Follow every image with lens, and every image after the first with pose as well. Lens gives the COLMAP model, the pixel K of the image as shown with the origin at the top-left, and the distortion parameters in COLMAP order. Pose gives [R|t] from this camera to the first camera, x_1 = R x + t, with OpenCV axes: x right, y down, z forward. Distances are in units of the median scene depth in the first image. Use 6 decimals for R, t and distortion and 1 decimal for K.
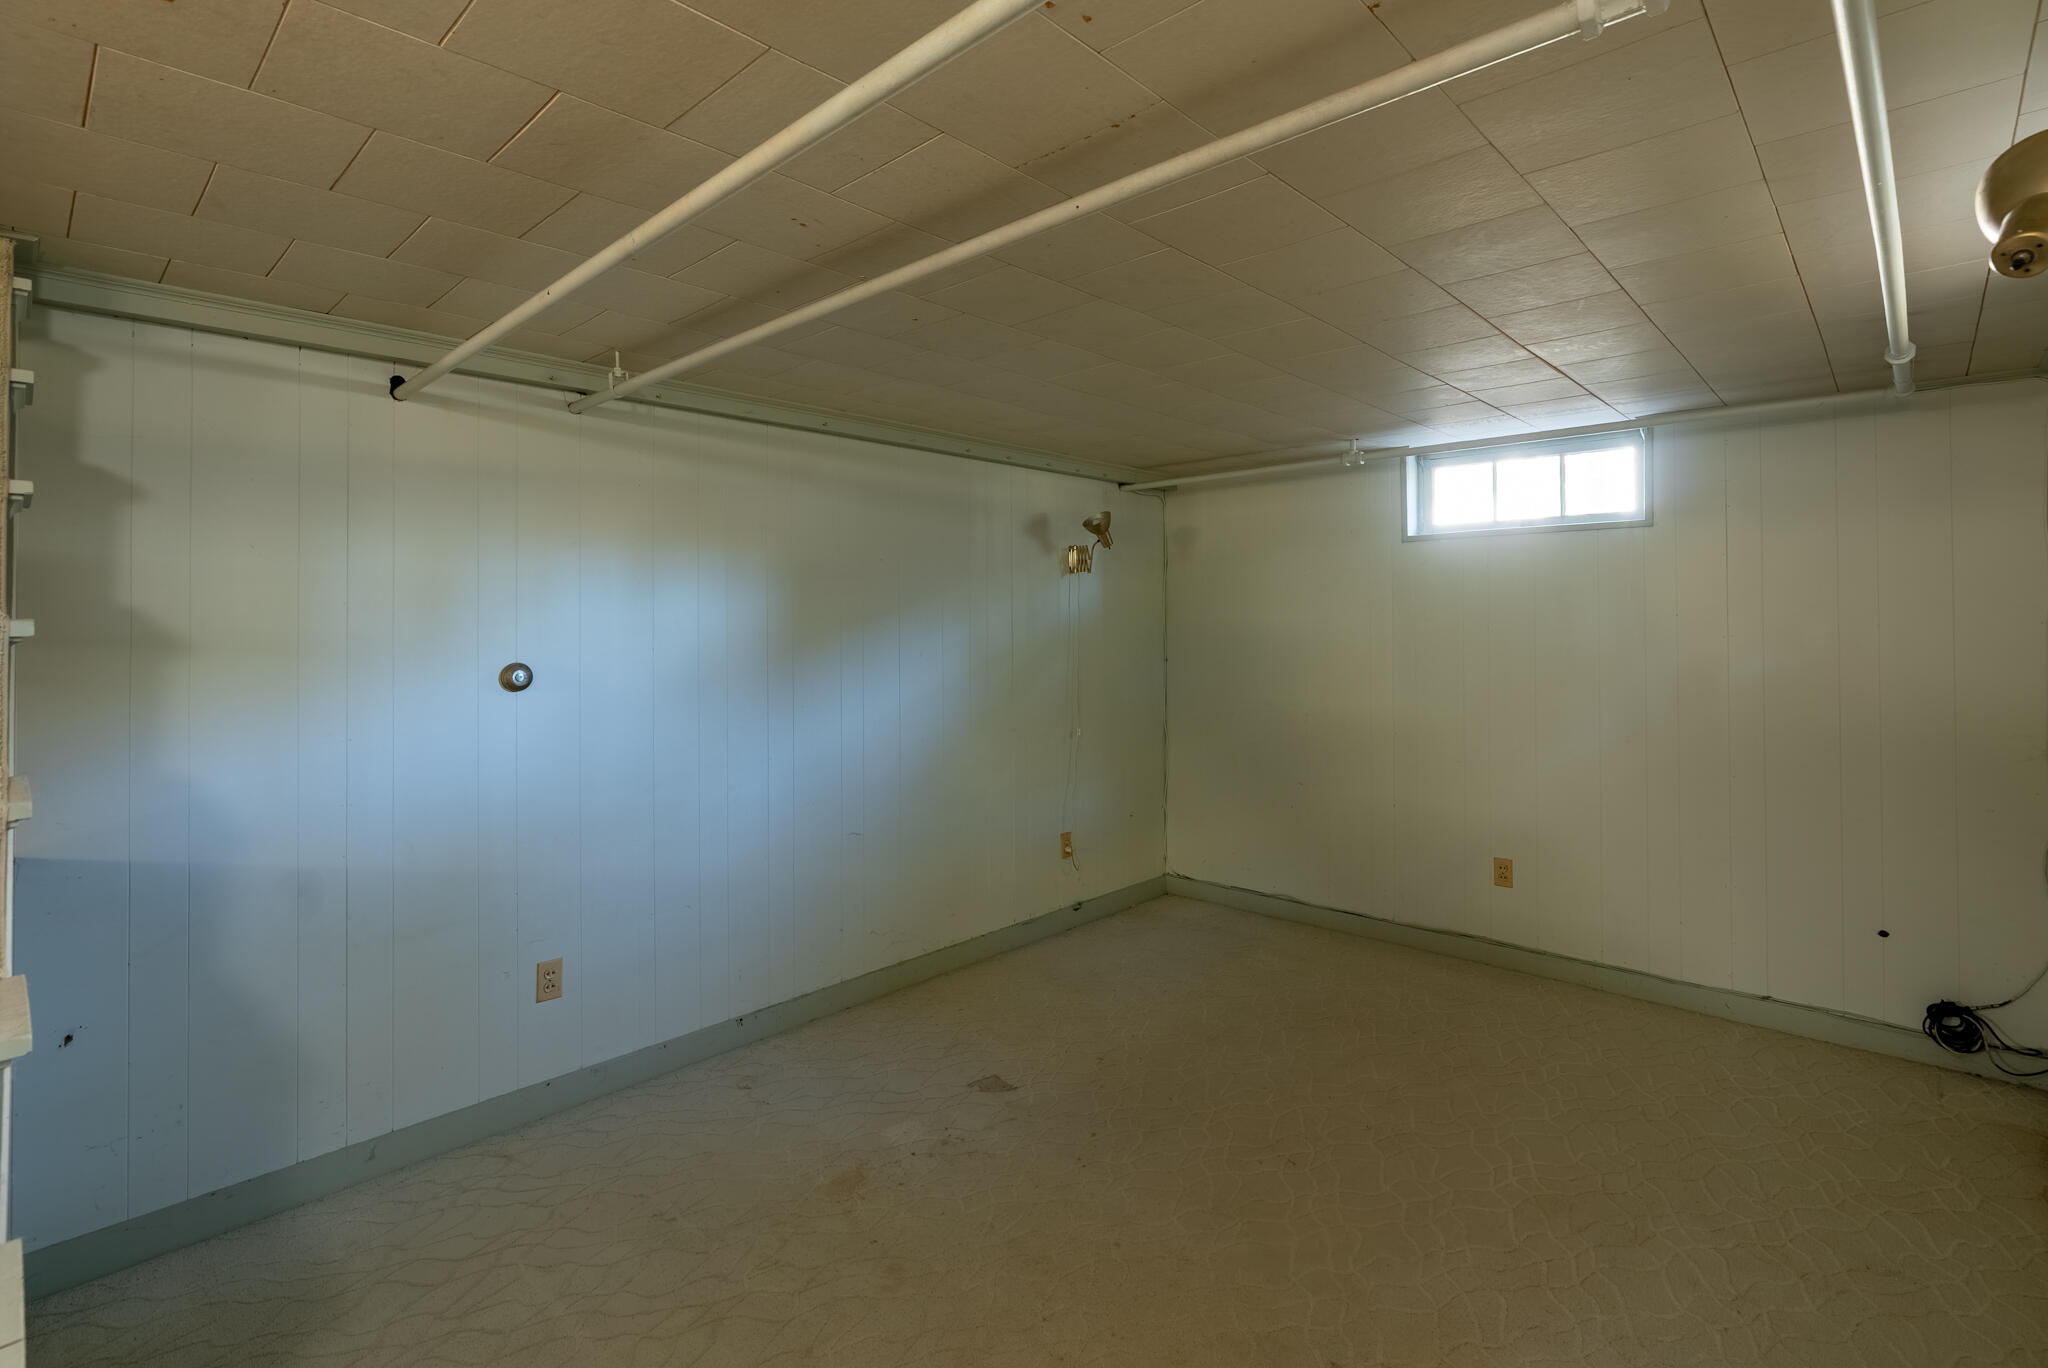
lens RADIAL K [[956.3, 0, 1018.7], [0, 956.3, 636.7], [0, 0, 1]] dist [0.000312, 0.000421]
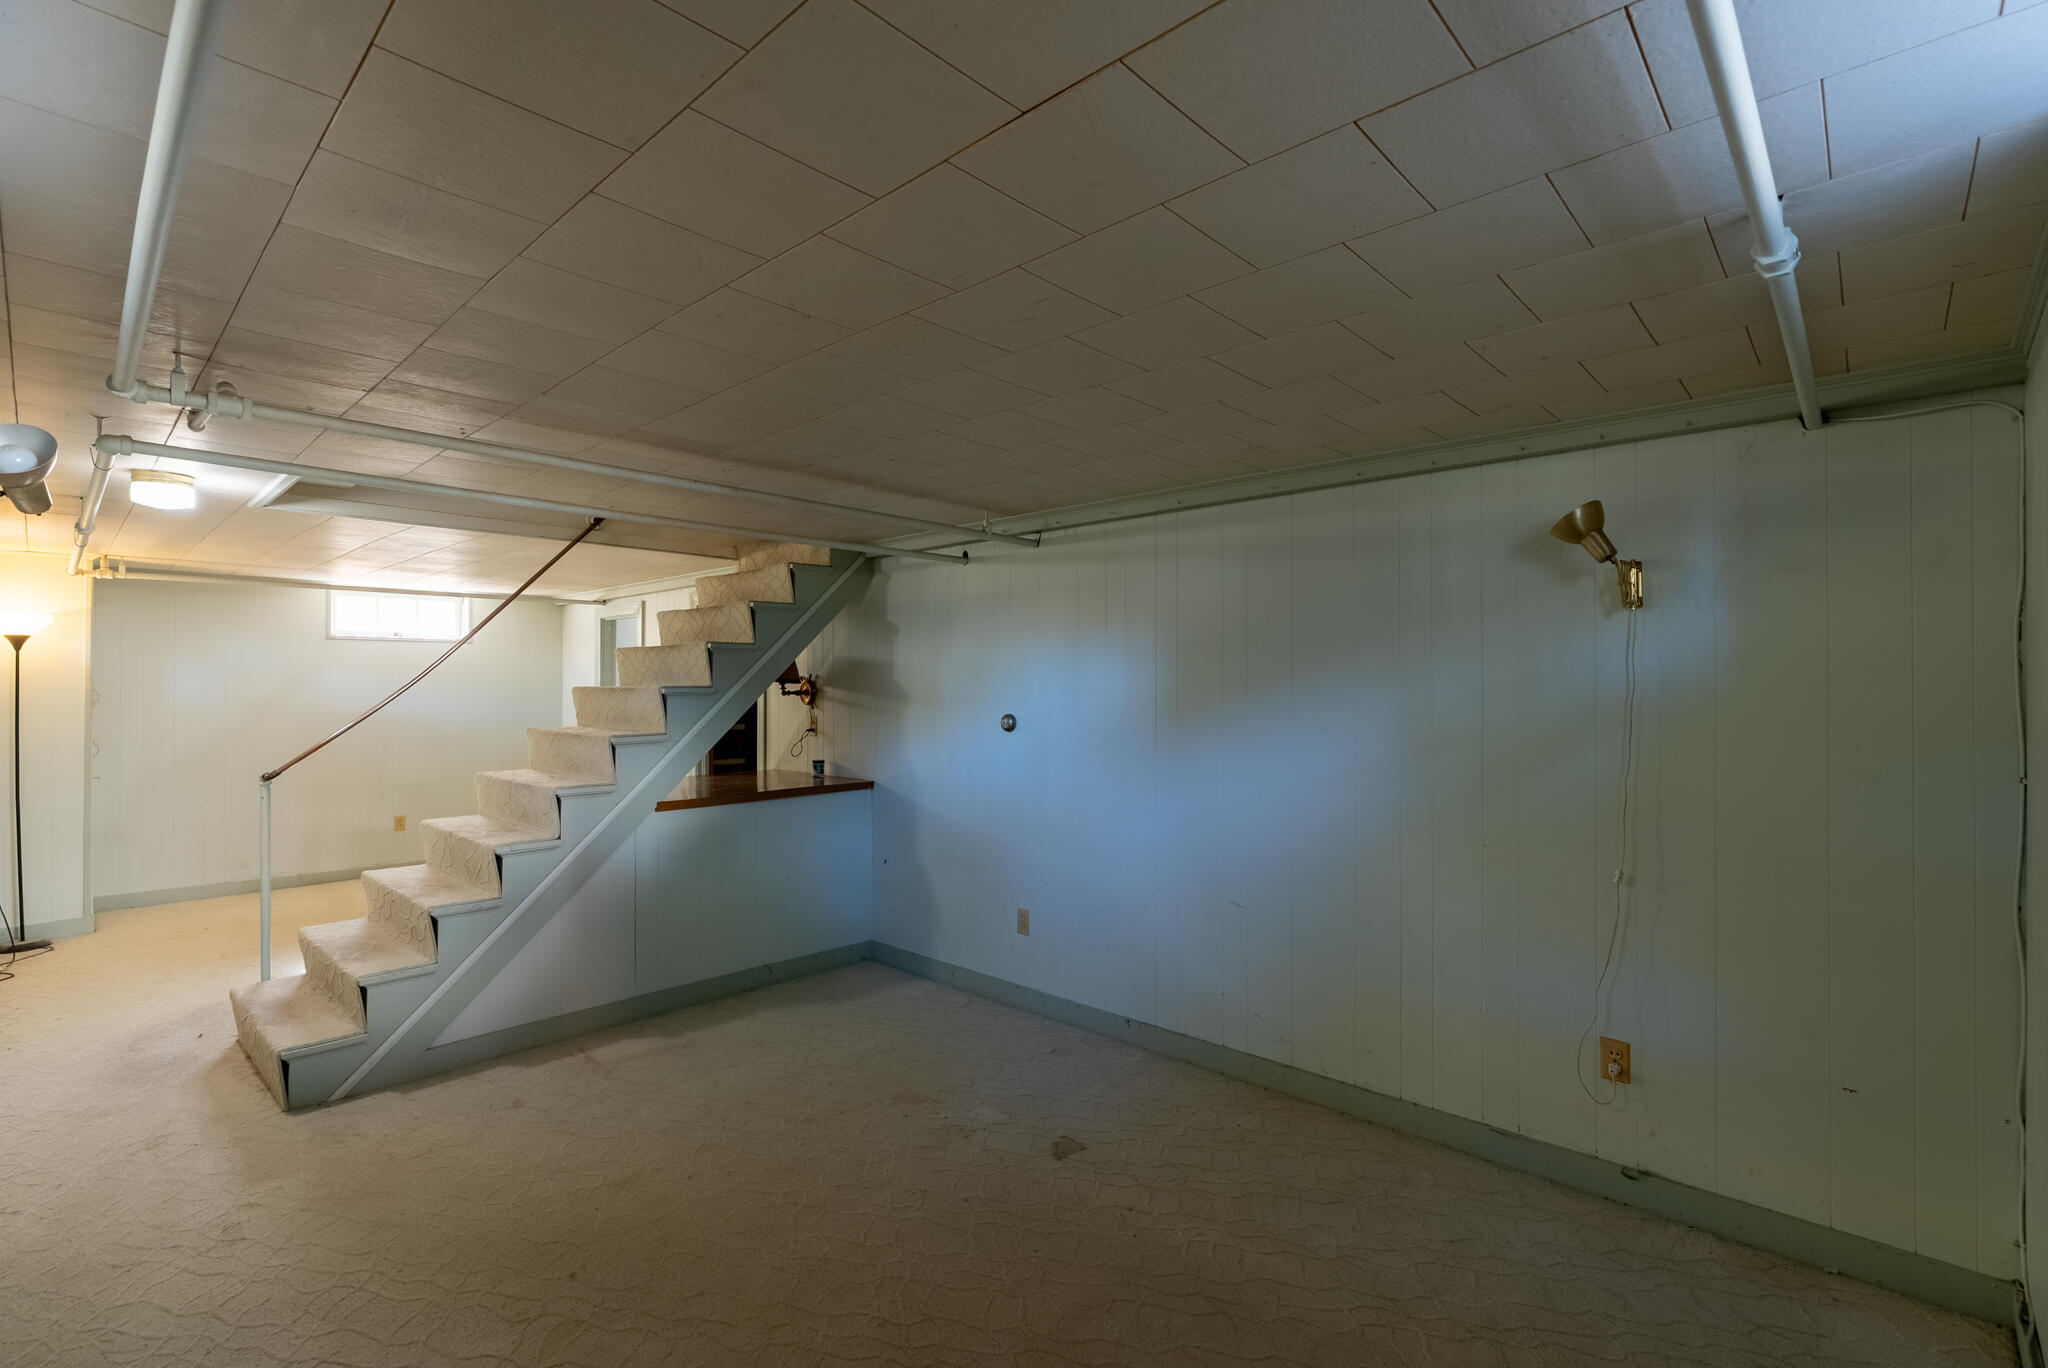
lens RADIAL K [[926.7, 0, 988.7], [0, 926.7, 679.8], [0, 0, 1]] dist [-0.001844, 0.000179]
pose [[-0.008297, 0.006533, -0.999944, 0.958221], [-0.001056, 0.999978, 0.006542, -0.036898], [0.999965, 0.001110, -0.008290, 0.924039]]
